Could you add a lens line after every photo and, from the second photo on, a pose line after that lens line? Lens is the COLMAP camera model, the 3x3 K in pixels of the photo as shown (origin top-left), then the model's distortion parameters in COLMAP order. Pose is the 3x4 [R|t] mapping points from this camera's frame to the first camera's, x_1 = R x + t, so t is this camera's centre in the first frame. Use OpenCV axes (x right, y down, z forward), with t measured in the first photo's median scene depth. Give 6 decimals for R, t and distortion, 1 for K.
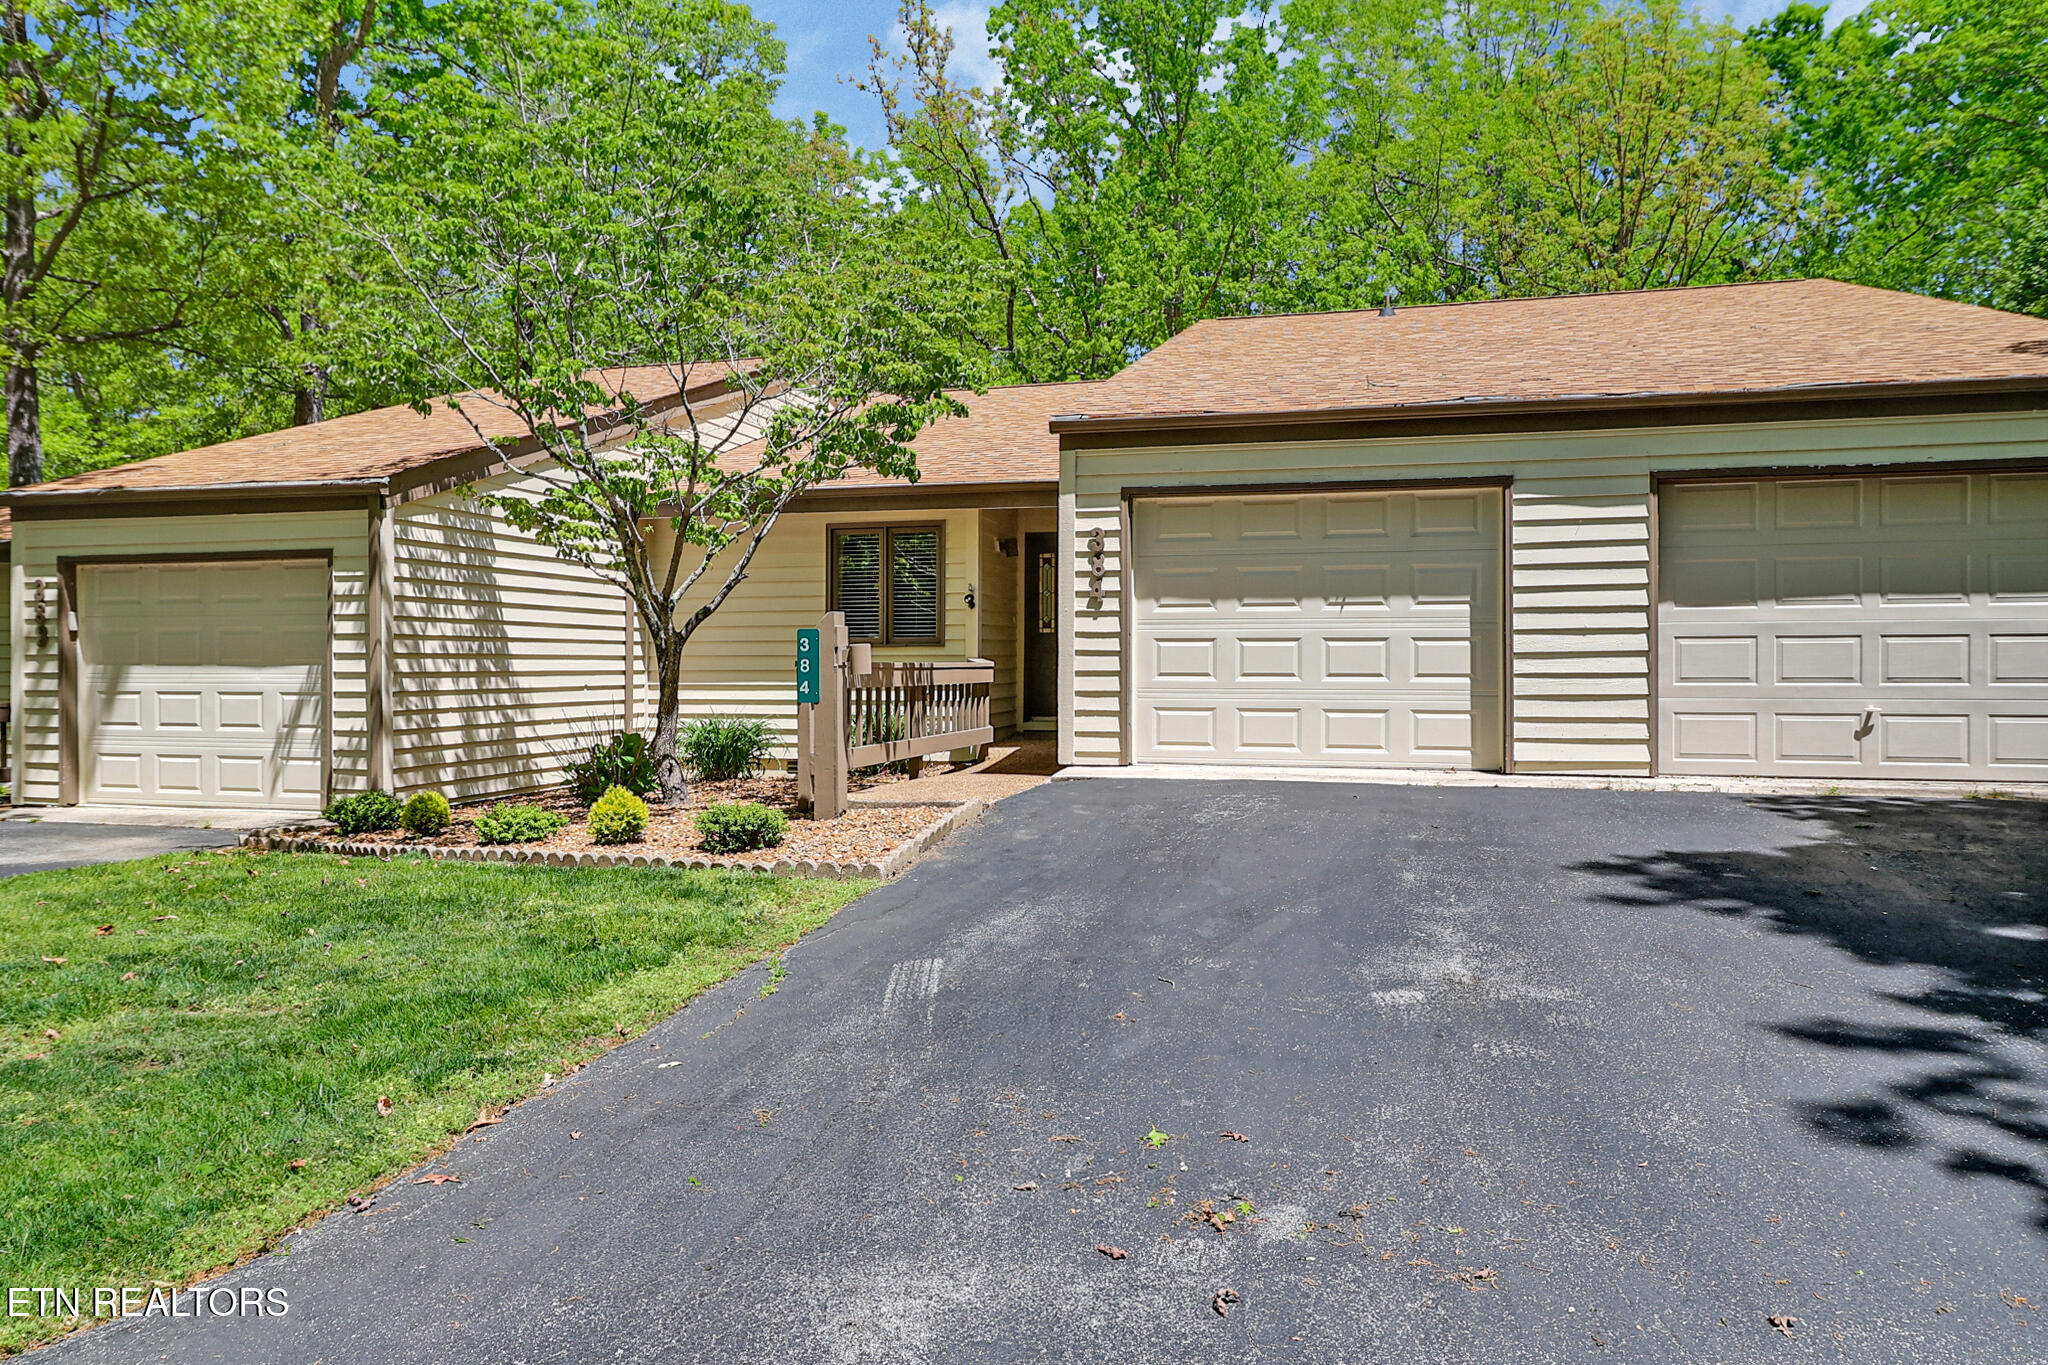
lens RADIAL K [[1407.4, 0, 1023.0], [0, 1407.4, 684.2], [0, 0, 1]] dist [-0.002046, 0.000544]
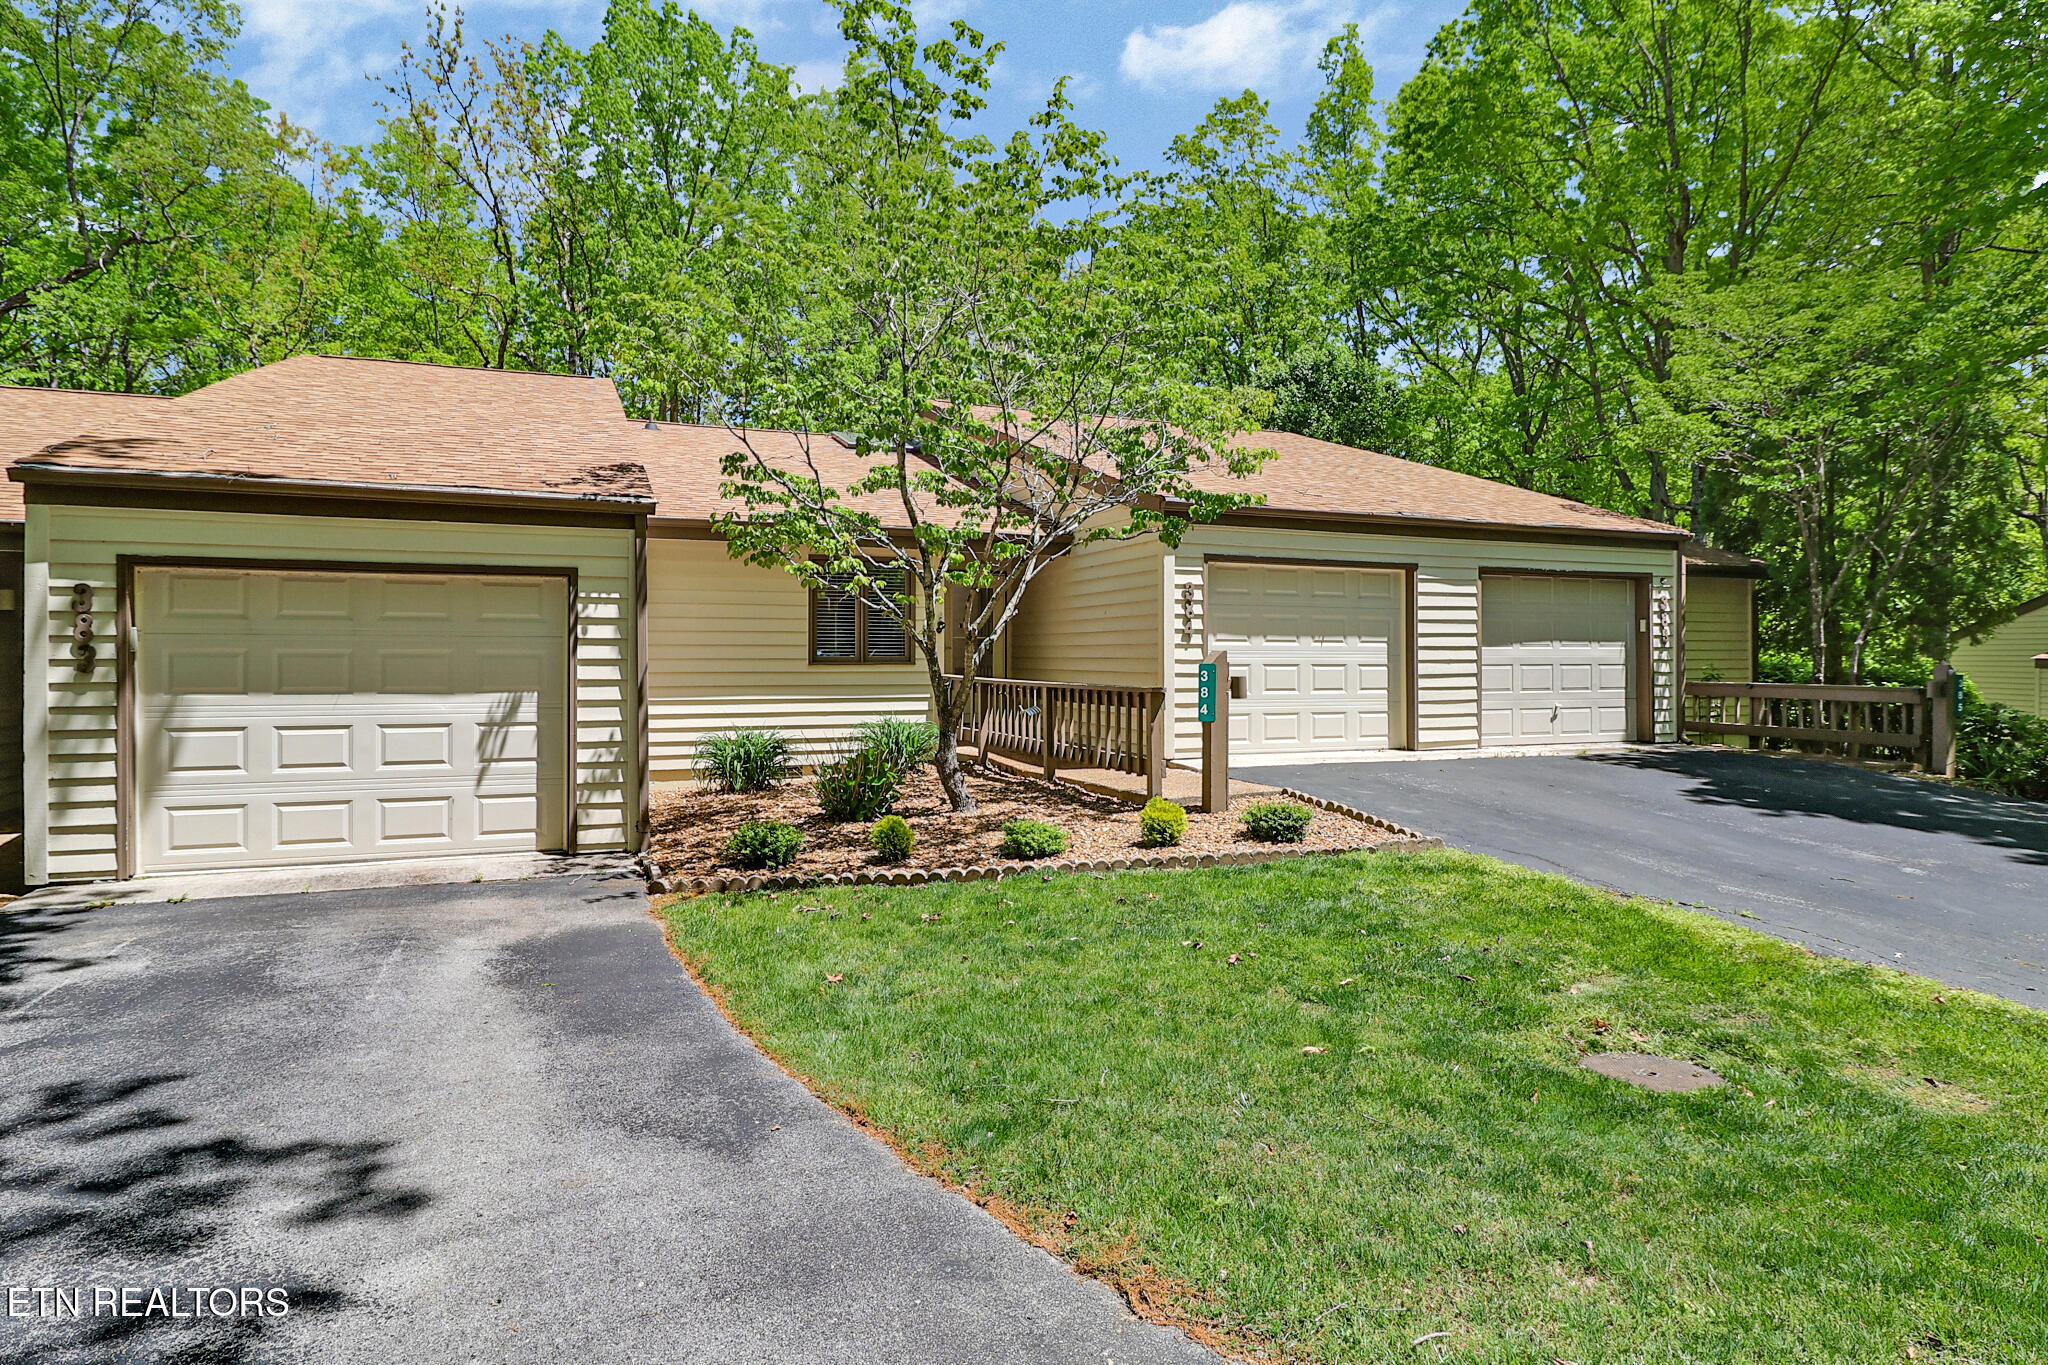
lens RADIAL K [[1136.4, 0, 1023.6], [0, 1136.4, 669.9], [0, 0, 1]] dist [0.000717, 0.000271]
pose [[0.790176, -0.004916, 0.612861, -0.766673], [0.005212, 0.999986, 0.001302, -0.030588], [-0.612858, 0.002165, 0.790190, 0.247939]]
